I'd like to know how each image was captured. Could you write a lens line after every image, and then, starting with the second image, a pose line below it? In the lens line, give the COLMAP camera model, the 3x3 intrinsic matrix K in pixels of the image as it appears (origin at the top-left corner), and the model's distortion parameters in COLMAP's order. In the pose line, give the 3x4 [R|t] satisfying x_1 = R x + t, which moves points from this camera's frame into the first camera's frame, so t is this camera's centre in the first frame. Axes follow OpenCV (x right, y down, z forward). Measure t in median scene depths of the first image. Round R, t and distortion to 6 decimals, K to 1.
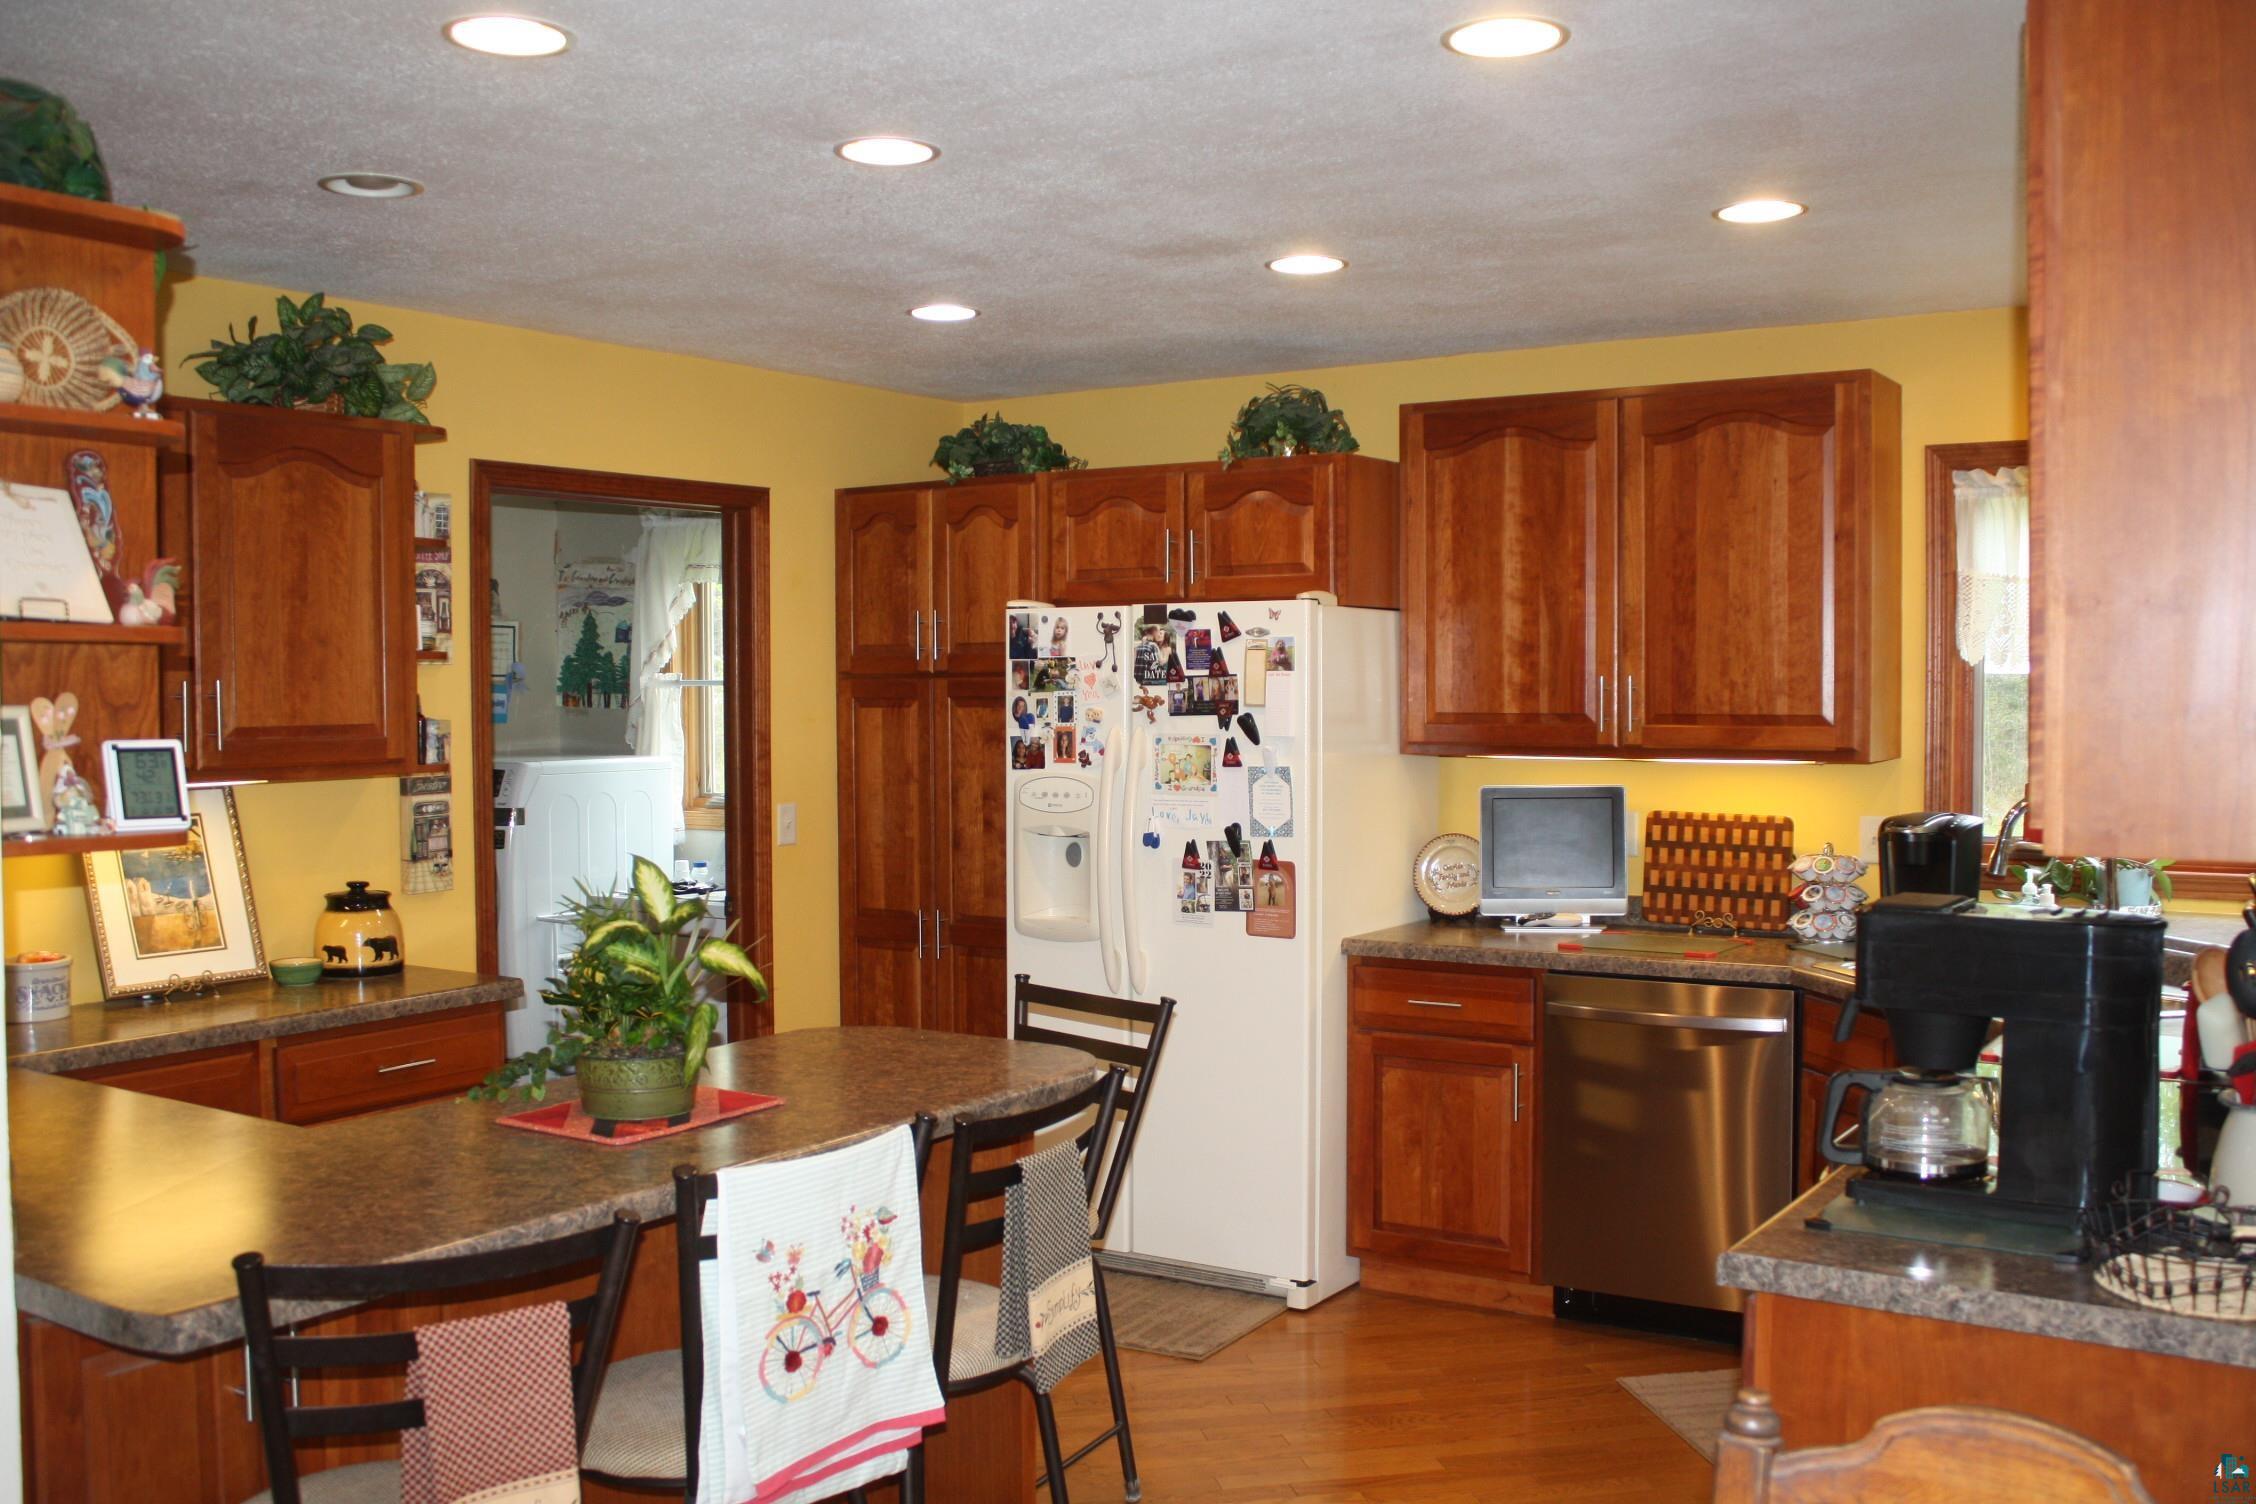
lens RADIAL K [[2034.0, 0, 1136.1], [0, 2034.0, 765.1], [0, 0, 1]] dist [-0.156908, 0.149349]
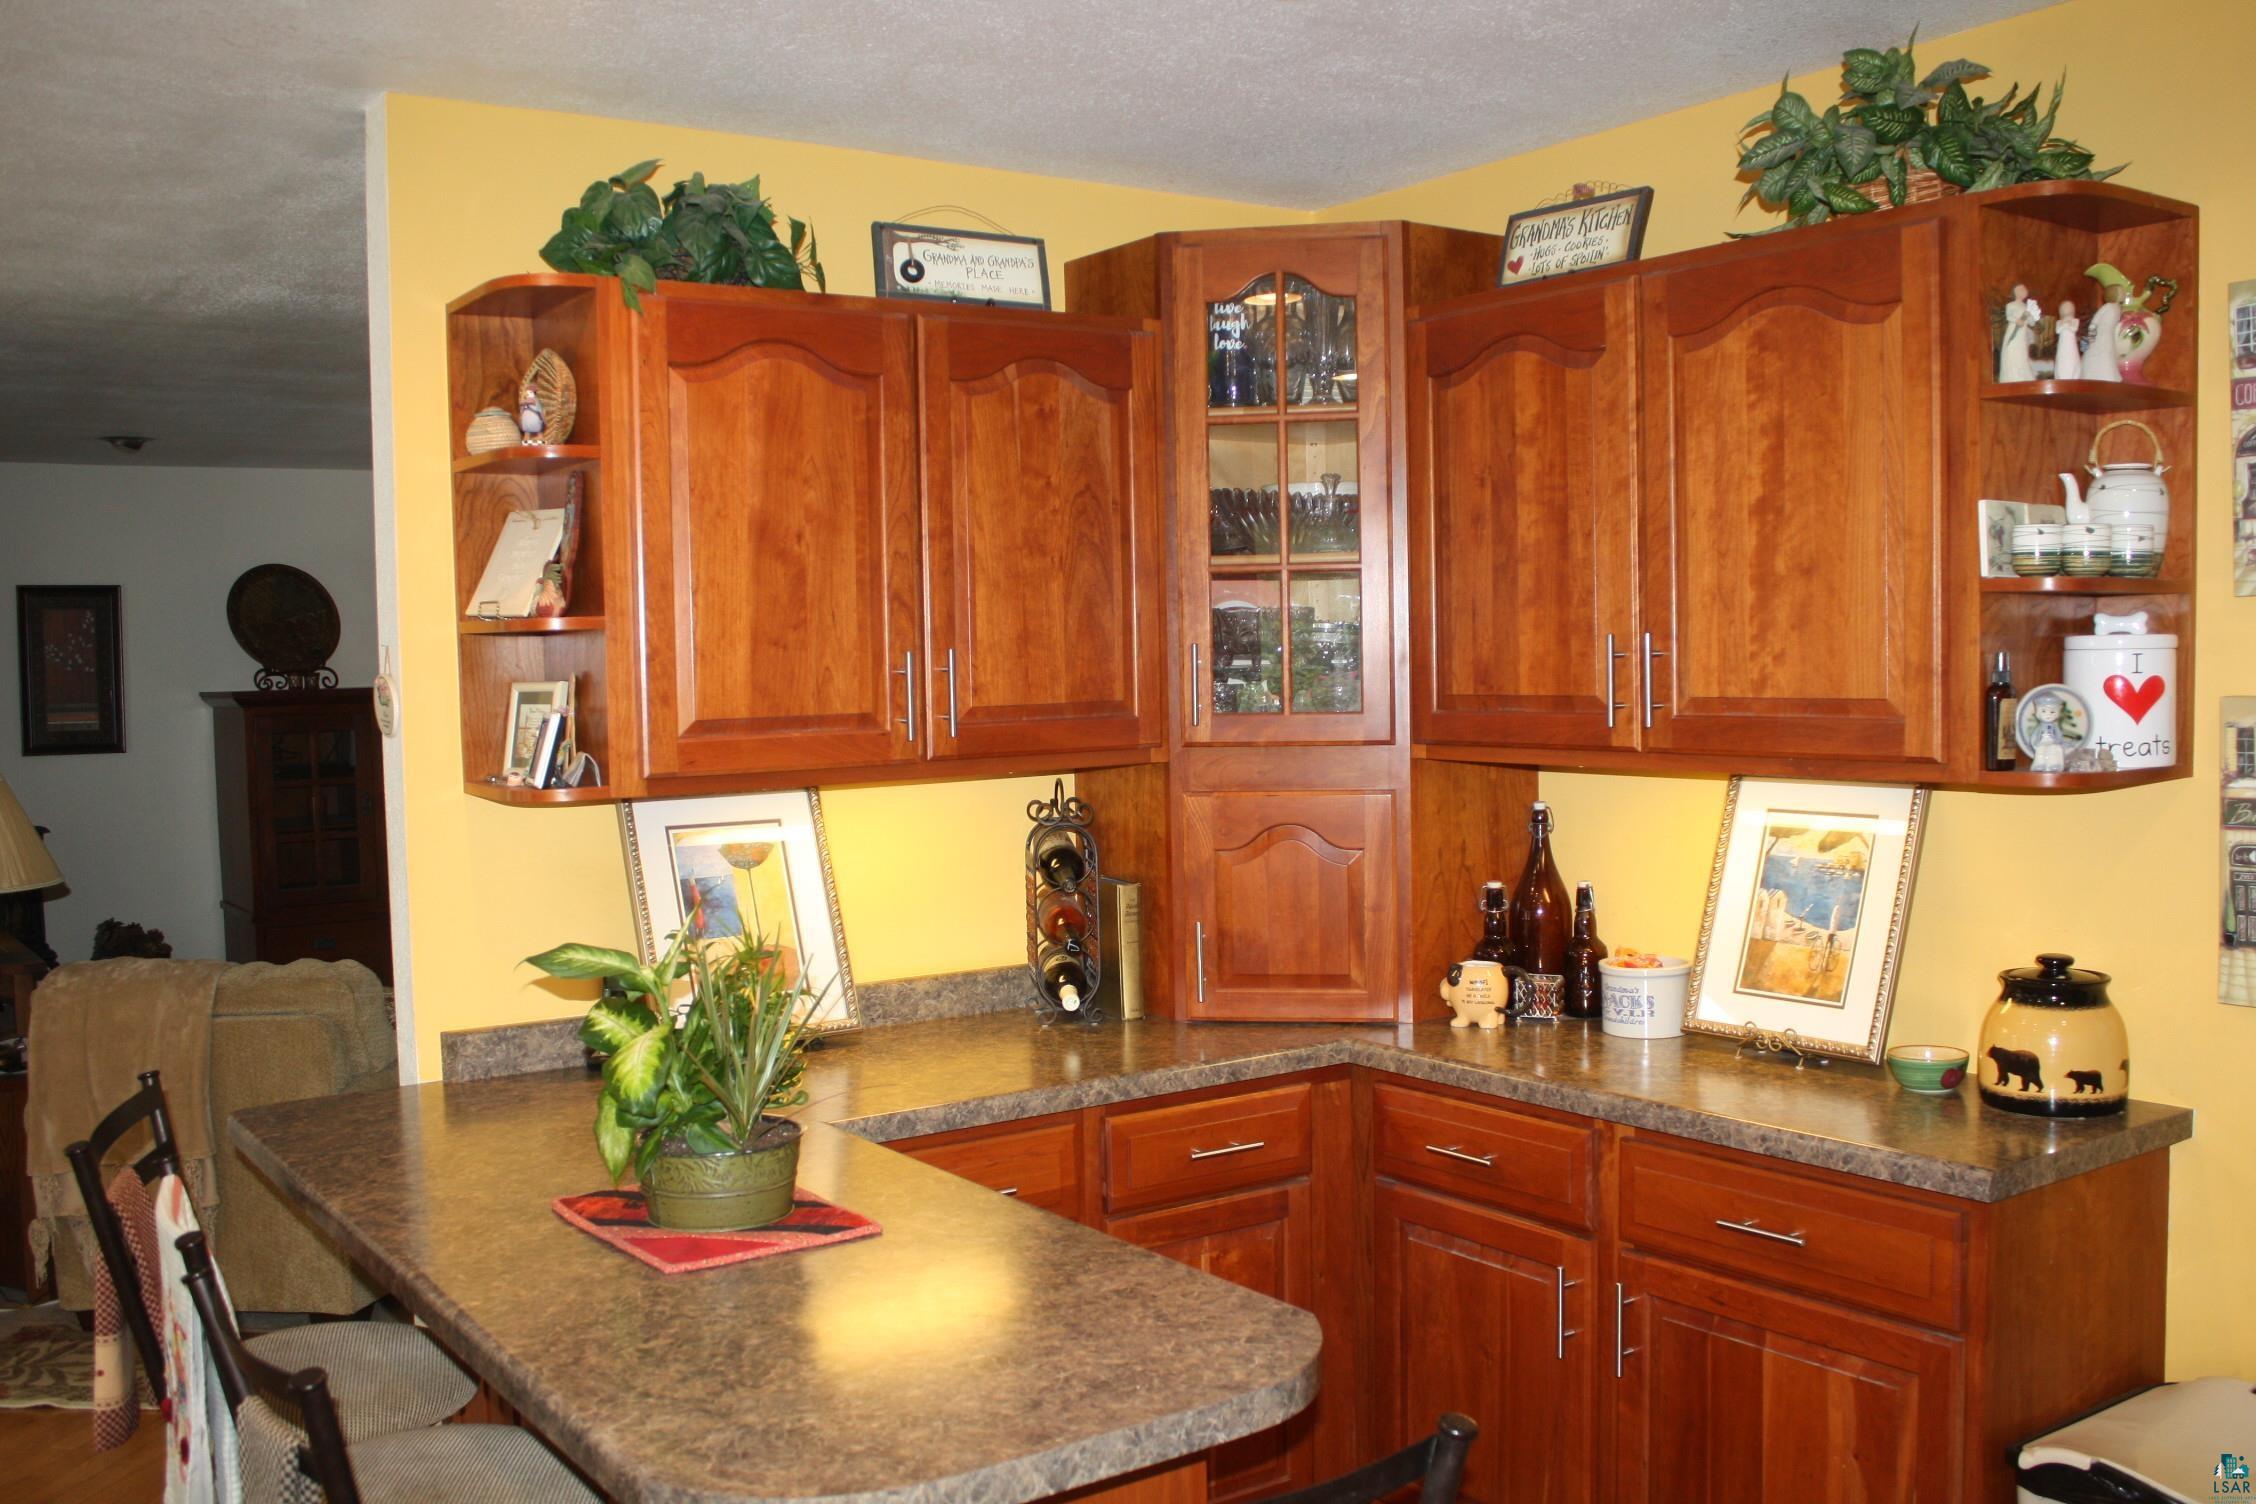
lens RADIAL K [[2034.0, 0, 1136.1], [0, 2034.0, 765.1], [0, 0, 1]] dist [-0.156908, 0.149349]
pose [[-0.372849, 0.064957, -0.925616, 0.253387], [-0.014692, 0.997008, 0.075885, -0.038841], [0.927776, 0.041892, -0.370779, 0.890955]]
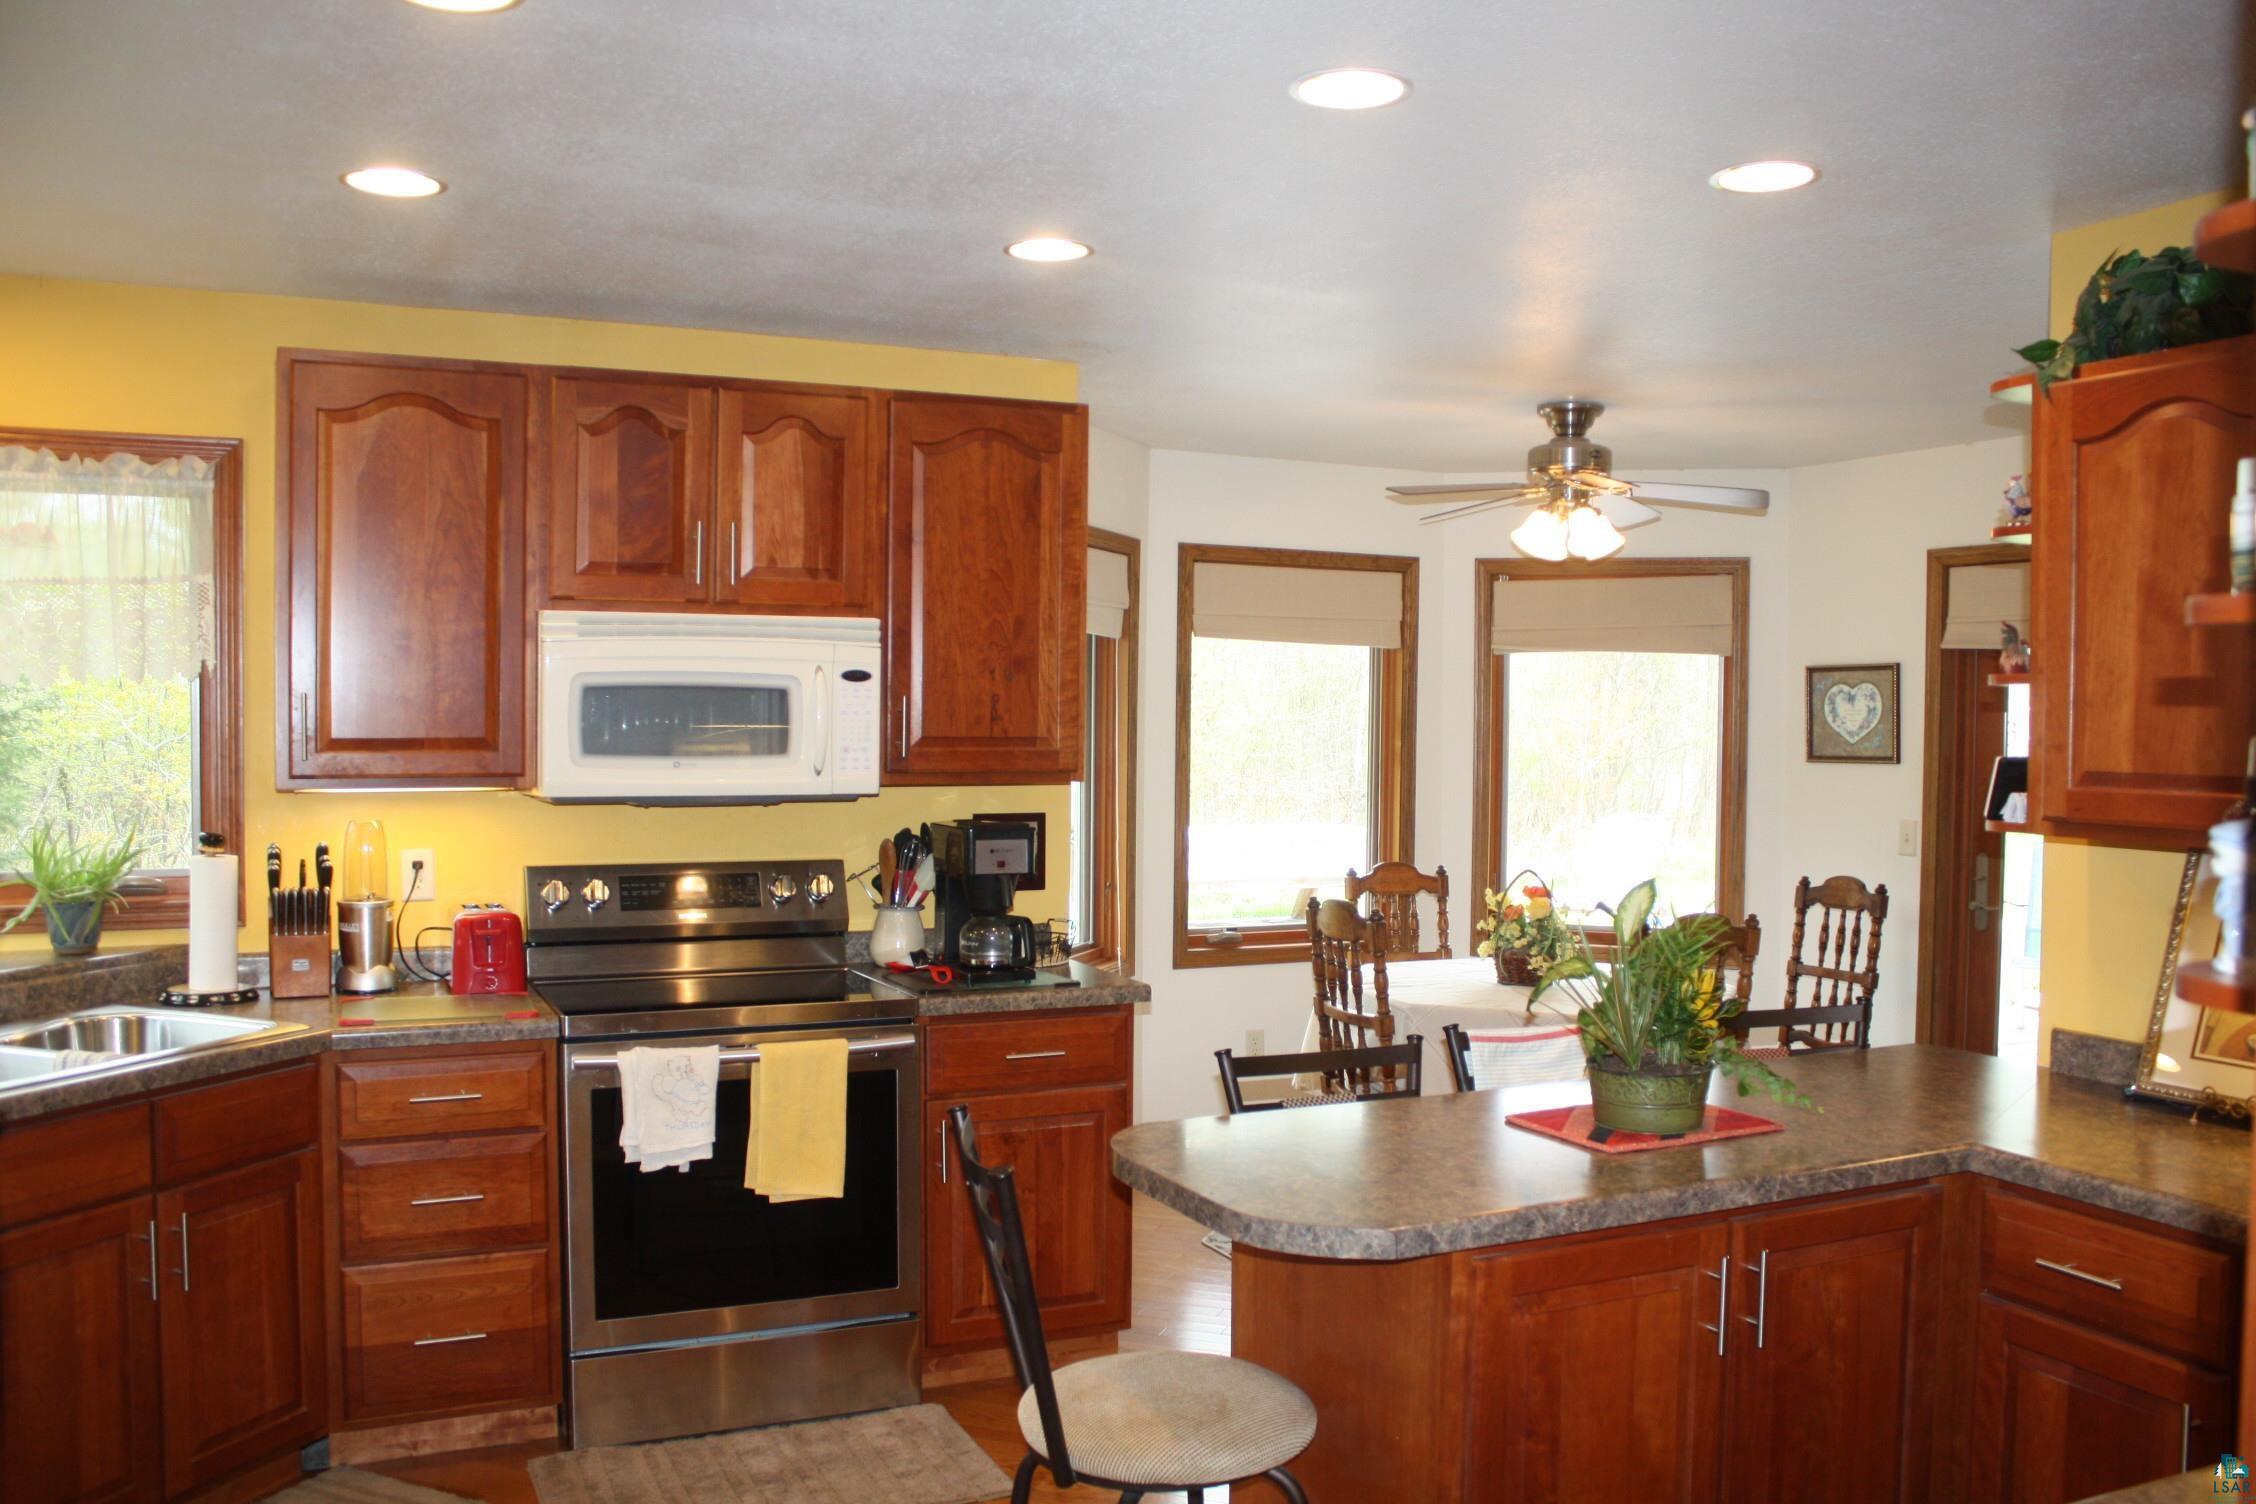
lens RADIAL K [[1892.1, 0, 1135.0], [0, 1892.1, 769.1], [0, 0, 1]] dist [-0.172639, 0.158804]
pose [[-0.850165, -0.022449, 0.526038, -0.326203], [0.015036, 0.997648, 0.066875, -0.049311], [-0.526302, 0.064764, -0.847828, 1.212369]]
